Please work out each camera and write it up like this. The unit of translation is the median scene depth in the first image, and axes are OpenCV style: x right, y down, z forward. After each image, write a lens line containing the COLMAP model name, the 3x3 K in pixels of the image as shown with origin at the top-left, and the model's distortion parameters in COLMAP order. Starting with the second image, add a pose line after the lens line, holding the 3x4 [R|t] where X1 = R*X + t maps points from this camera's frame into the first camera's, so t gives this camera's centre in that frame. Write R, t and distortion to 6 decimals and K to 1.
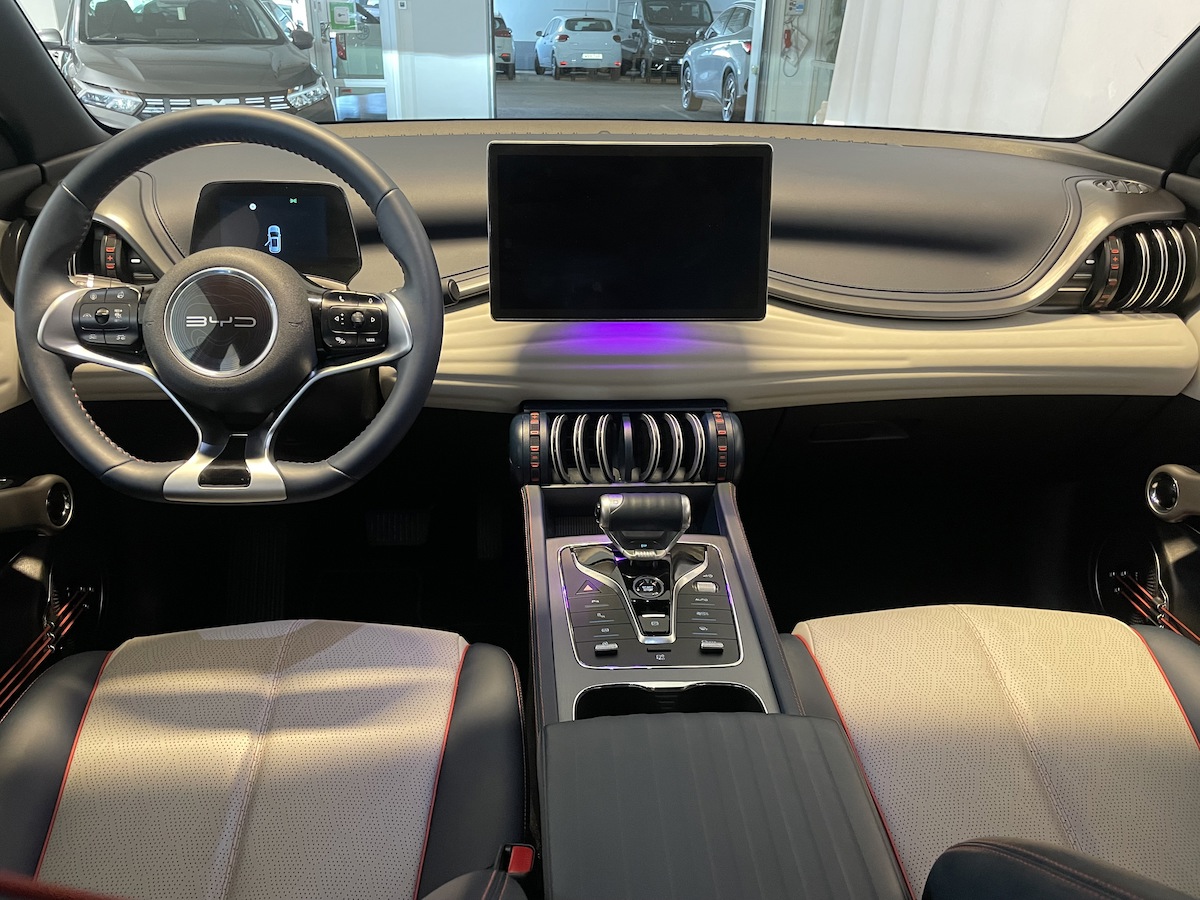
lens RADIAL K [[900.9, 0, 600.0], [0, 900.9, 450.0], [0, 0, 1]] dist [0.102015, -0.219417]
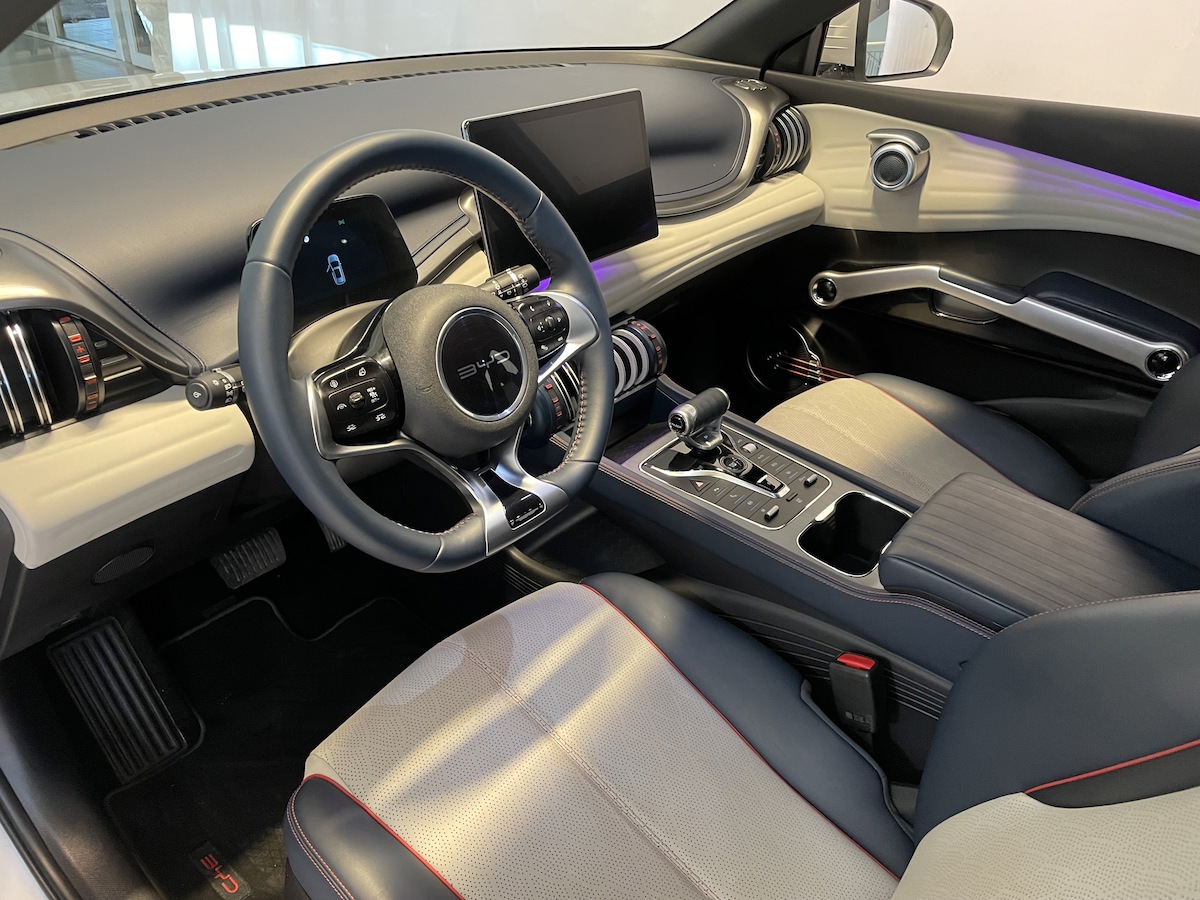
lens RADIAL K [[904.0, 0, 600.0], [0, 904.0, 450.0], [0, 0, 1]] dist [0.002328, 0.000926]
pose [[0.671933, -0.370744, 0.641136, -0.728218], [0.276488, 0.928668, 0.247244, -0.192093], [-0.687067, 0.011135, 0.726509, 0.166414]]
